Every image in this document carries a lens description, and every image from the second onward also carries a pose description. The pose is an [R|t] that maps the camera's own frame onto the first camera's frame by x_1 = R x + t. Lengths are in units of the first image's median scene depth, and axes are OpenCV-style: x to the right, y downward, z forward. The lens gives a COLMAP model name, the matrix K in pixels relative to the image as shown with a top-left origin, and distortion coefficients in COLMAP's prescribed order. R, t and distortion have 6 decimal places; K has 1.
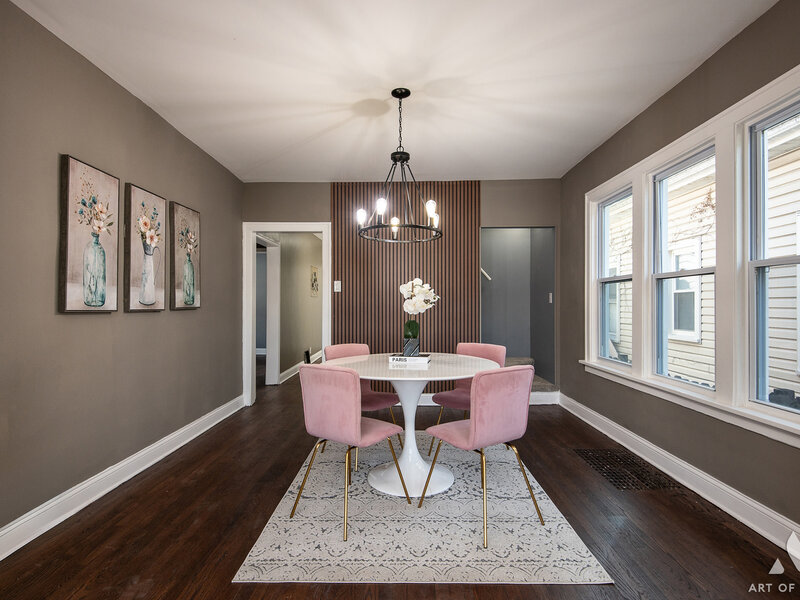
lens RADIAL K [[434.2, 0, 399.6], [0, 434.2, 306.7], [0, 0, 1]] dist [0.002968, -0.000432]
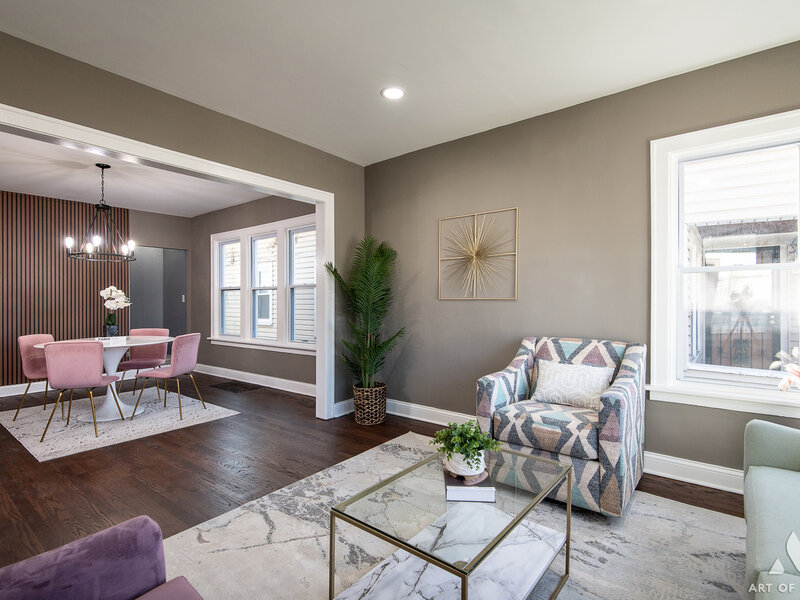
lens RADIAL K [[409.3, 0, 400.0], [0, 409.3, 300.0], [0, 0, 1]] dist [0.000807, -0.000220]
pose [[0.617811, 0.005432, 0.786308, -0.454833], [0.001149, 0.999969, -0.007811, -0.004438], [-0.786326, 0.005729, 0.617786, -0.672322]]
